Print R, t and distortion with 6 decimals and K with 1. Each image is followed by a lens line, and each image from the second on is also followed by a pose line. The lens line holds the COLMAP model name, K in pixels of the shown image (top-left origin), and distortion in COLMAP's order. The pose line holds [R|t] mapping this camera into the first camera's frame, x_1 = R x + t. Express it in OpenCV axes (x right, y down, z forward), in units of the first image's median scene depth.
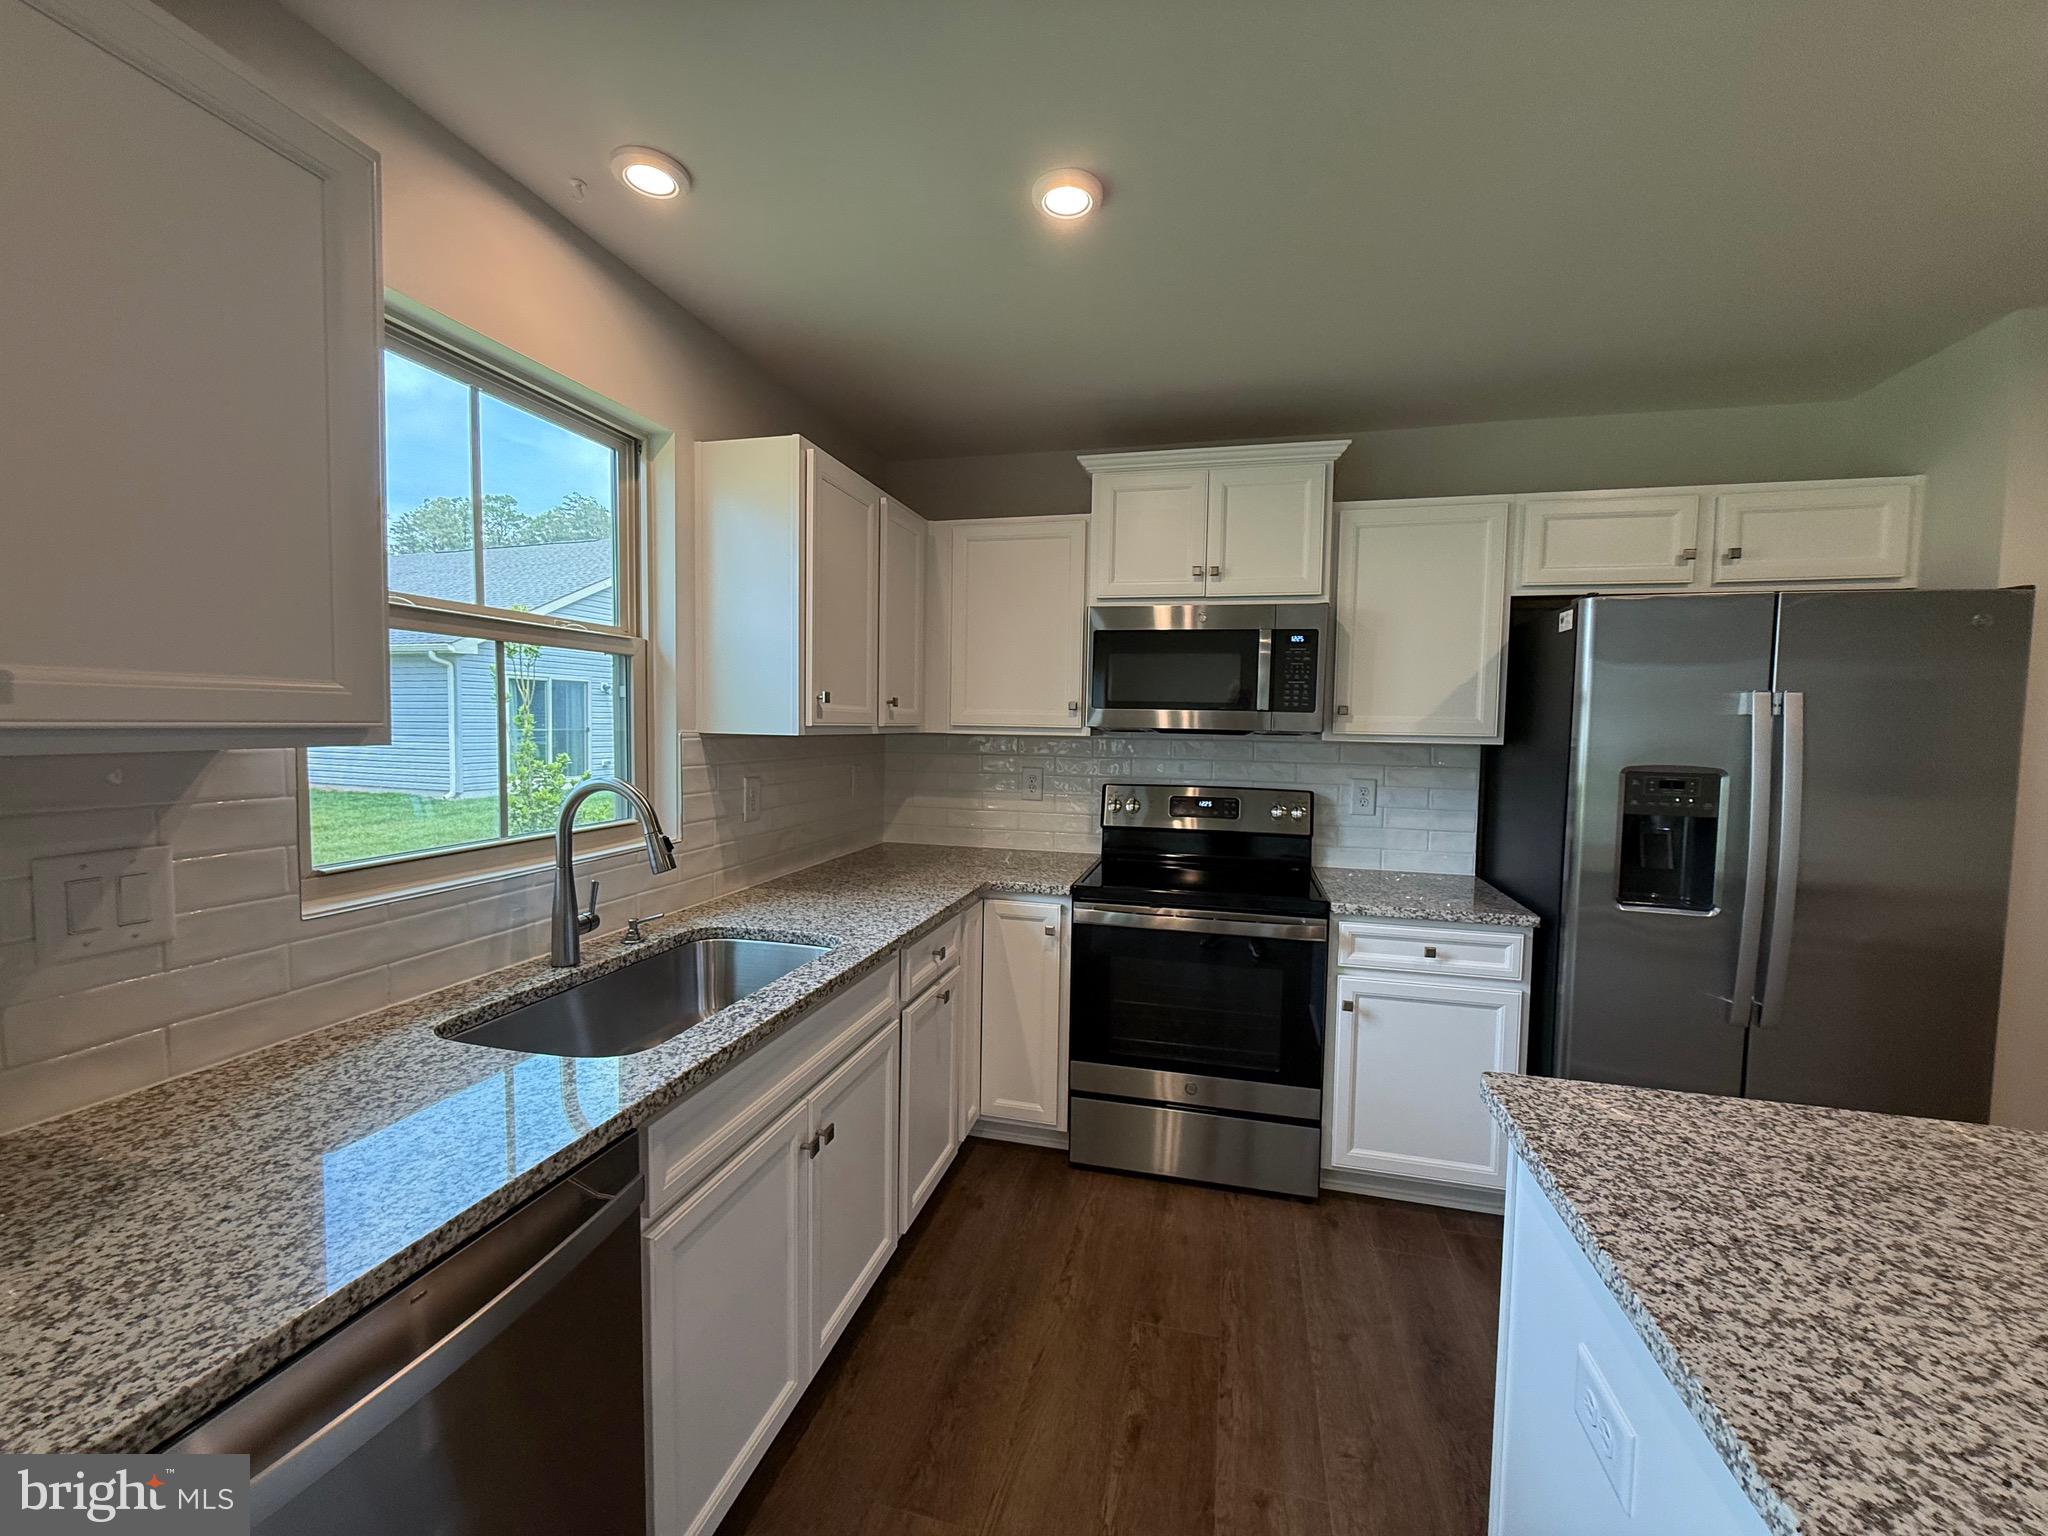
lens RADIAL K [[823.4, 0, 1027.1], [0, 823.4, 763.4], [0, 0, 1]] dist [0.007622, 0.000540]
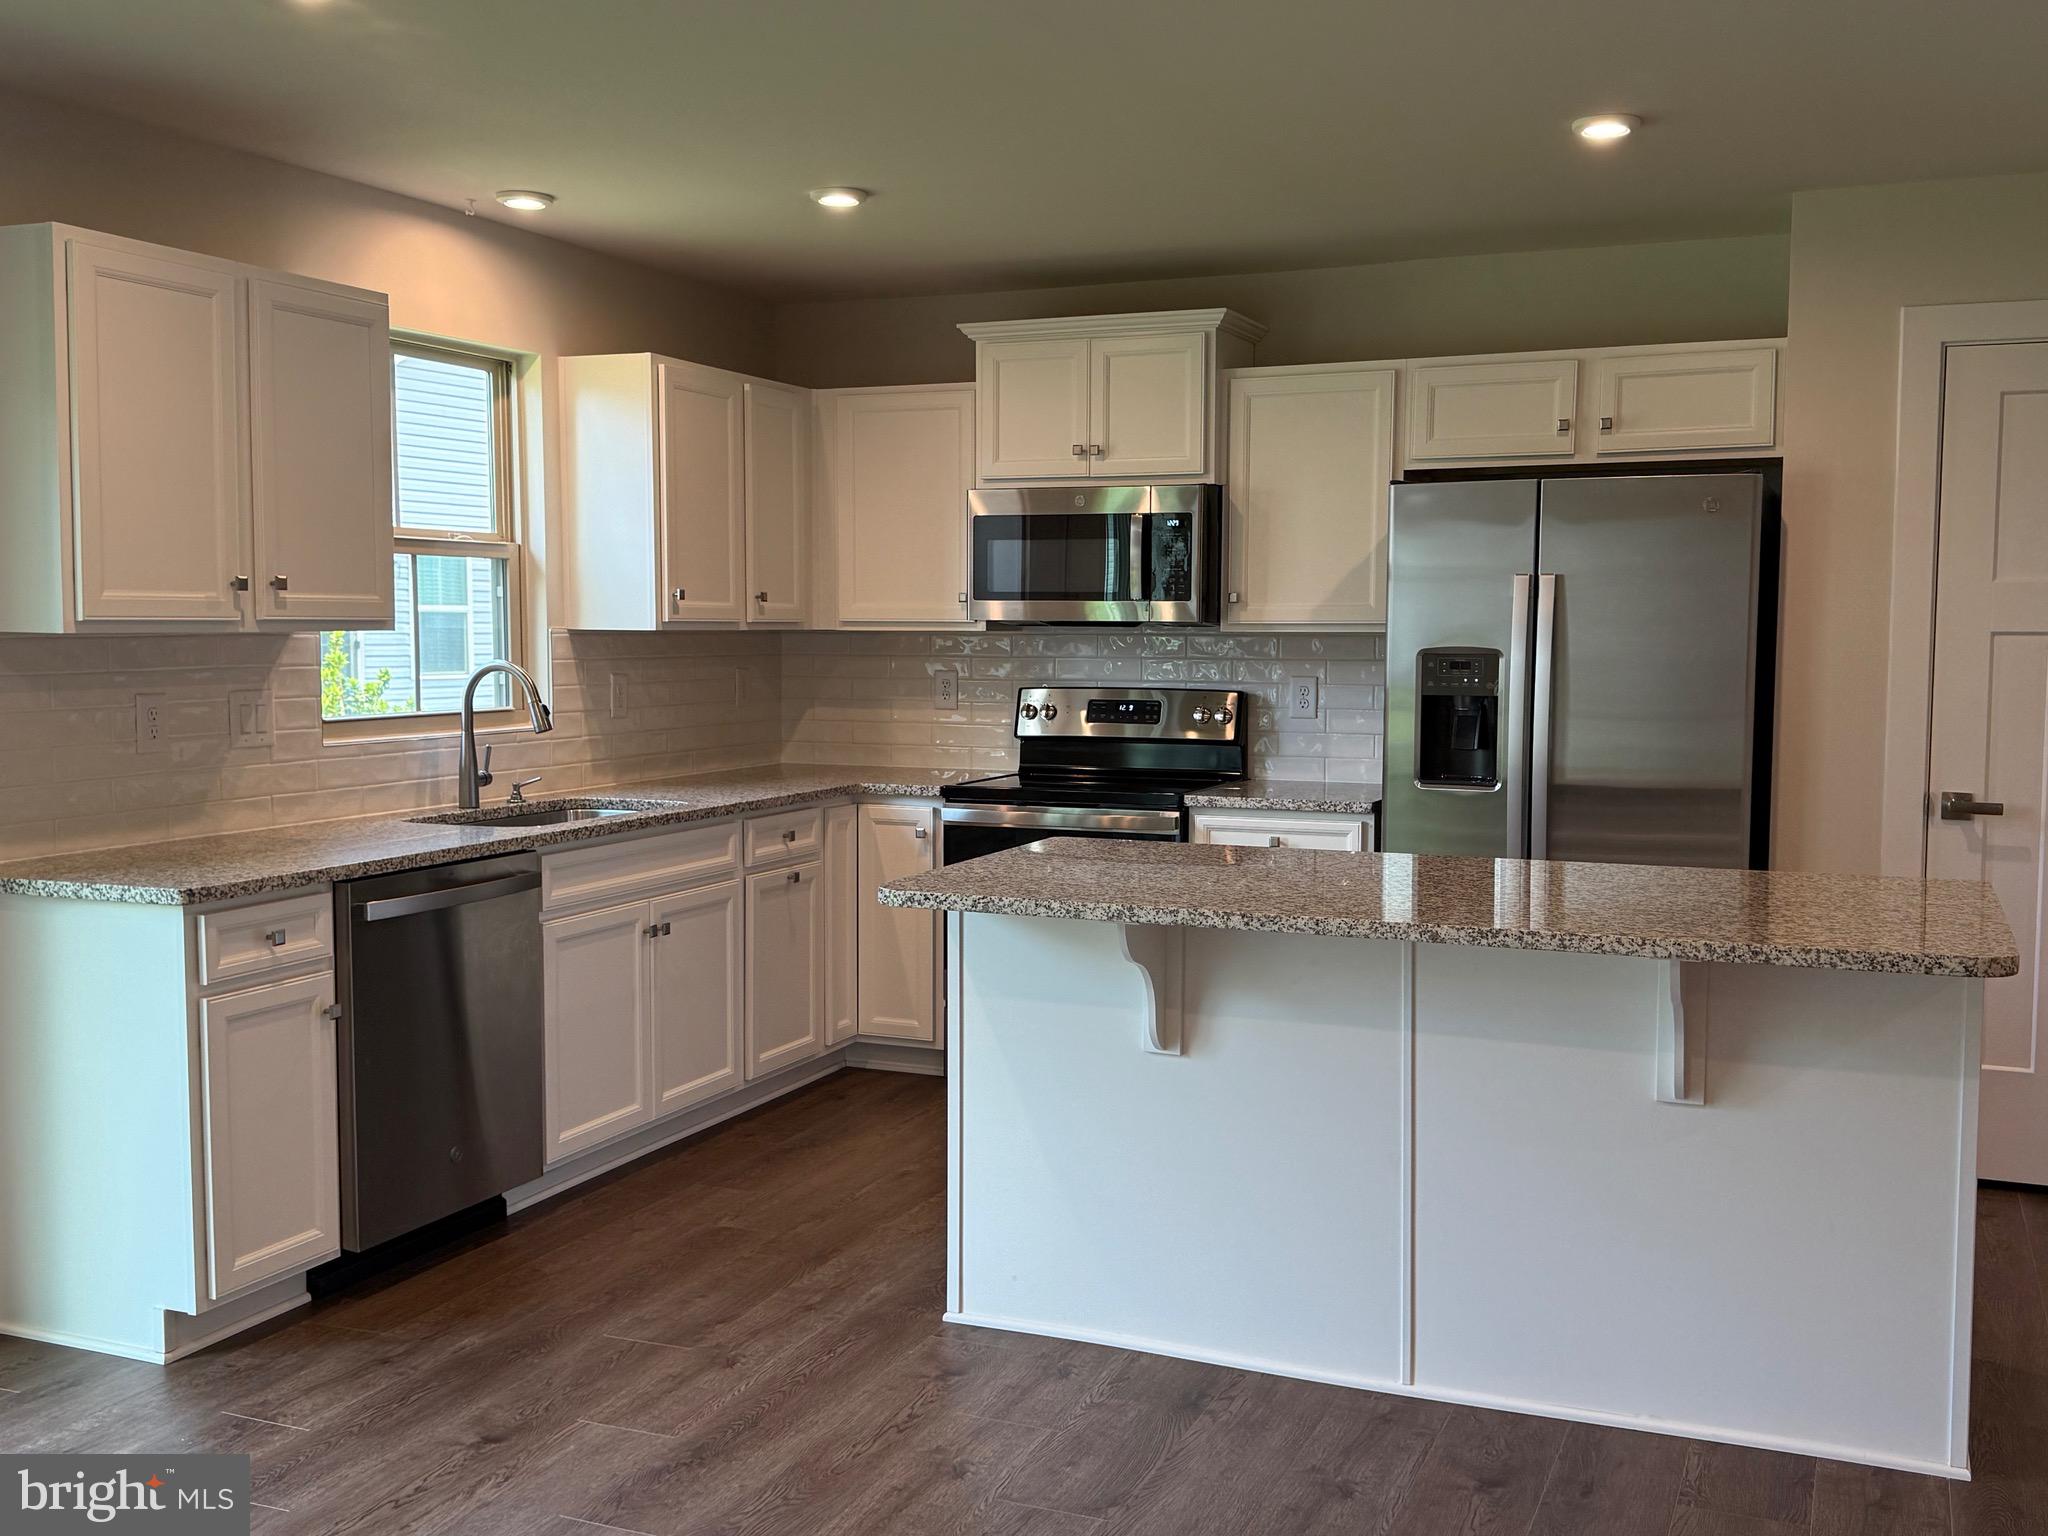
lens RADIAL K [[1992.6, 0, 1016.6], [0, 1992.6, 777.7], [0, 0, 1]] dist [0.134618, 0.000000]
pose [[0.987424, -0.002254, -0.158078, 0.571688], [0.006238, 0.999675, 0.024712, 0.091902], [0.157971, -0.025387, 0.987117, -1.440057]]
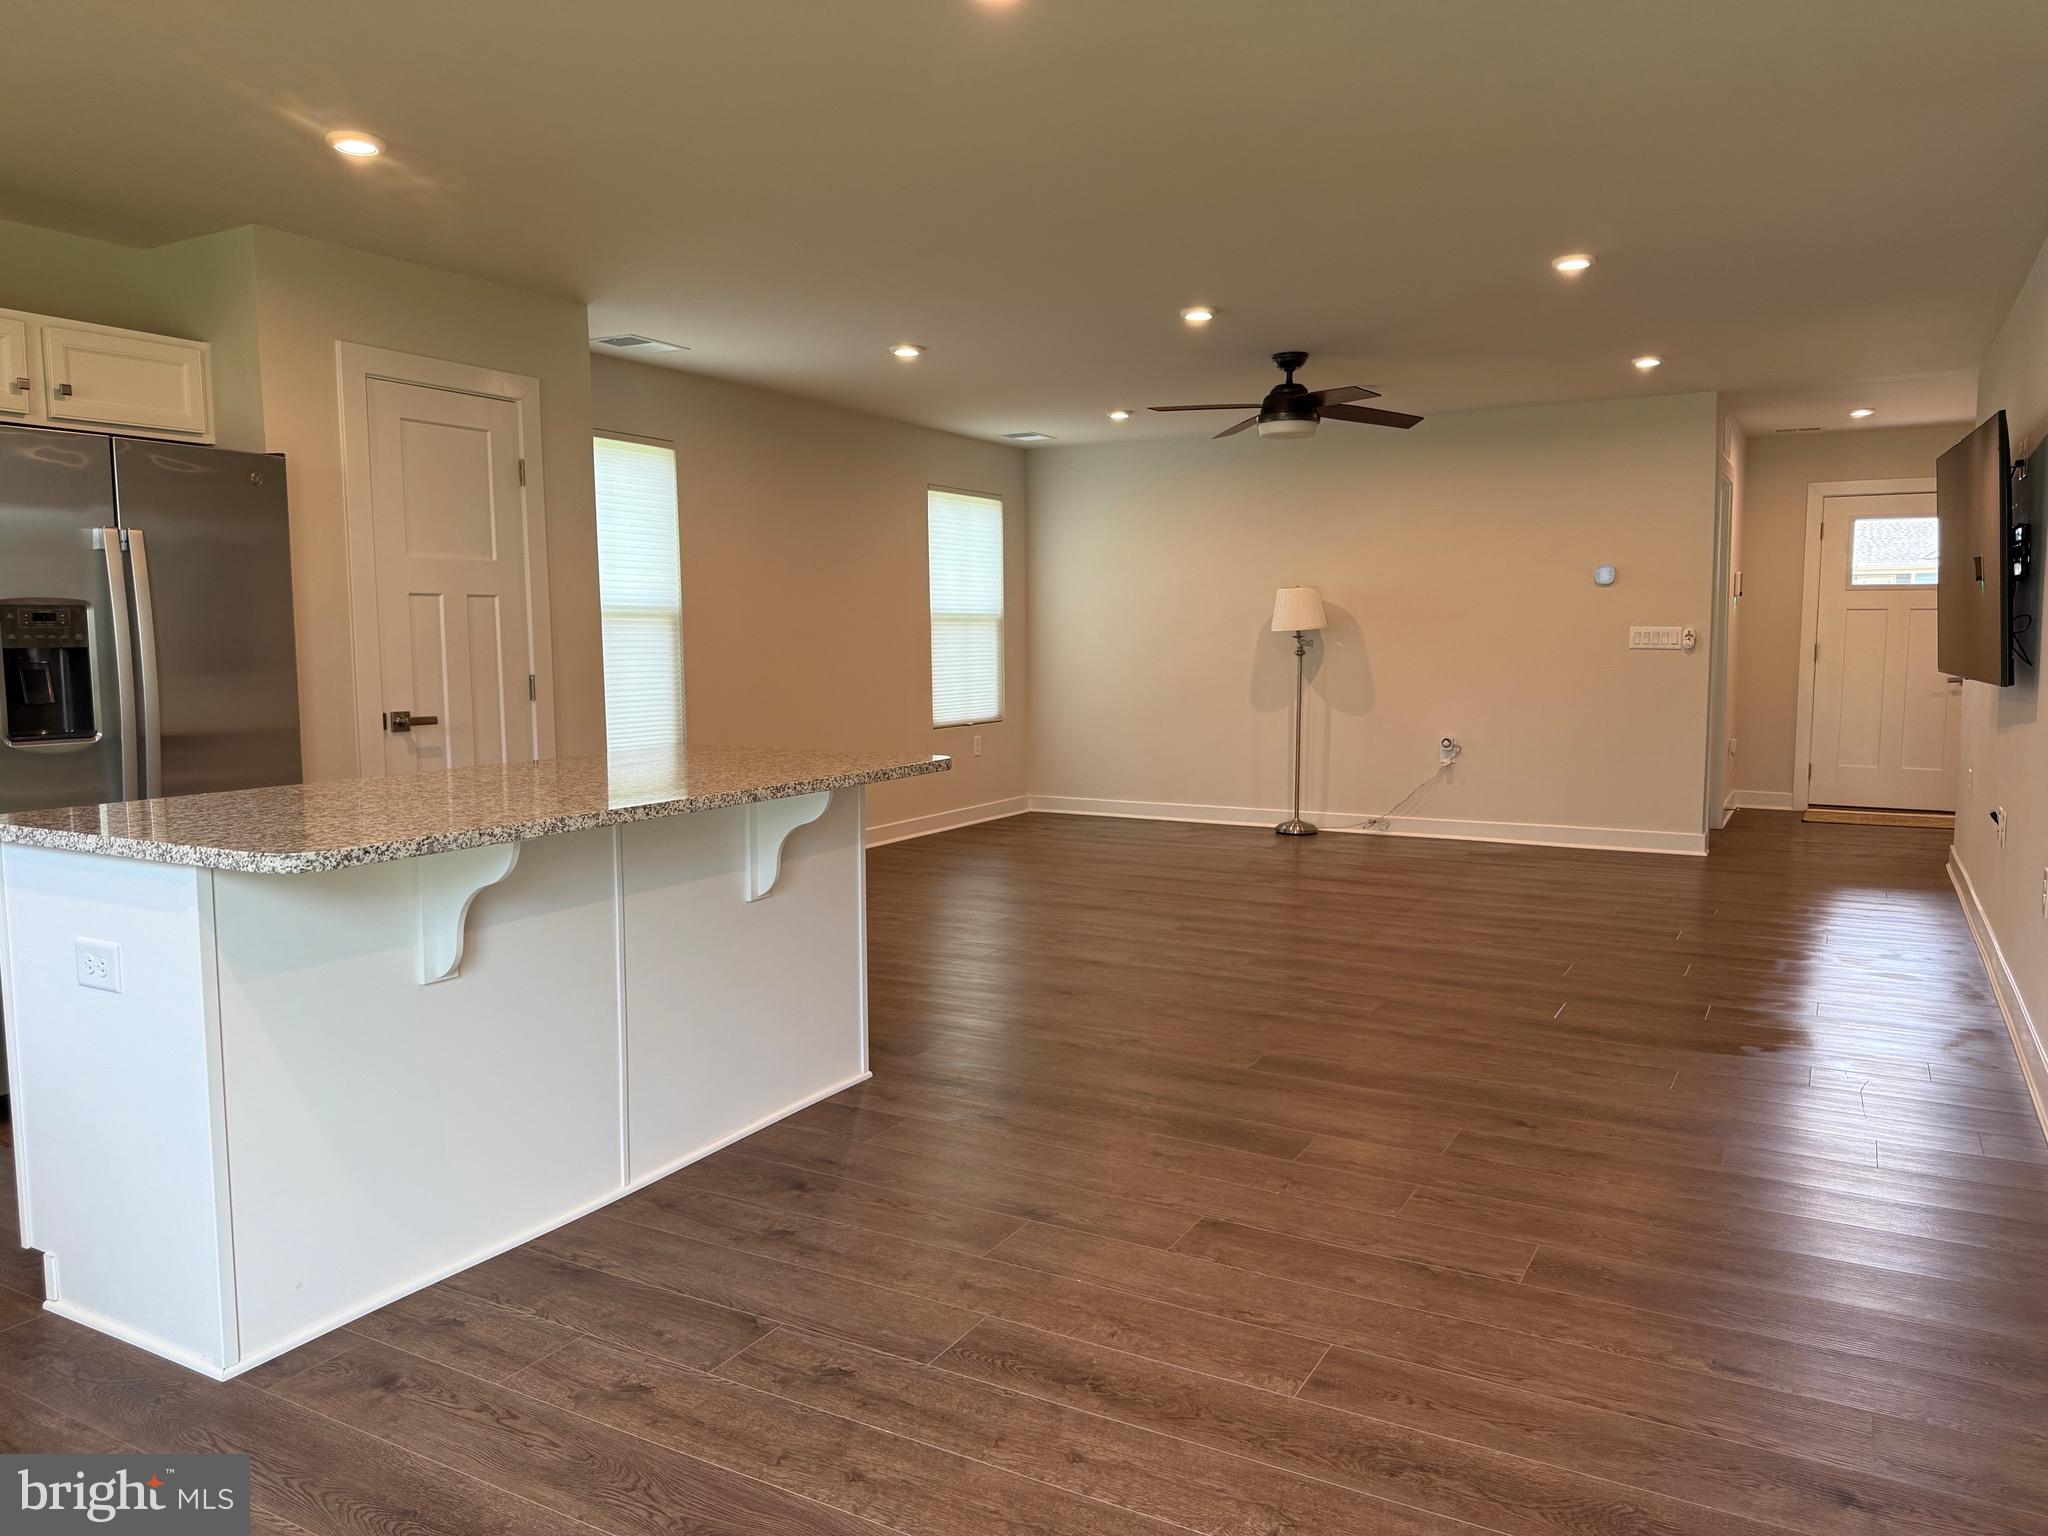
lens RADIAL K [[1450.4, 0, 1036.9], [0, 1450.4, 769.8], [0, 0, 1]] dist [0.014243, -0.012495]
pose [[0.267675, -0.110733, 0.957125, -0.571267], [0.061503, 0.993312, 0.097720, 0.102488], [-0.961544, 0.032709, 0.272696, -0.596393]]
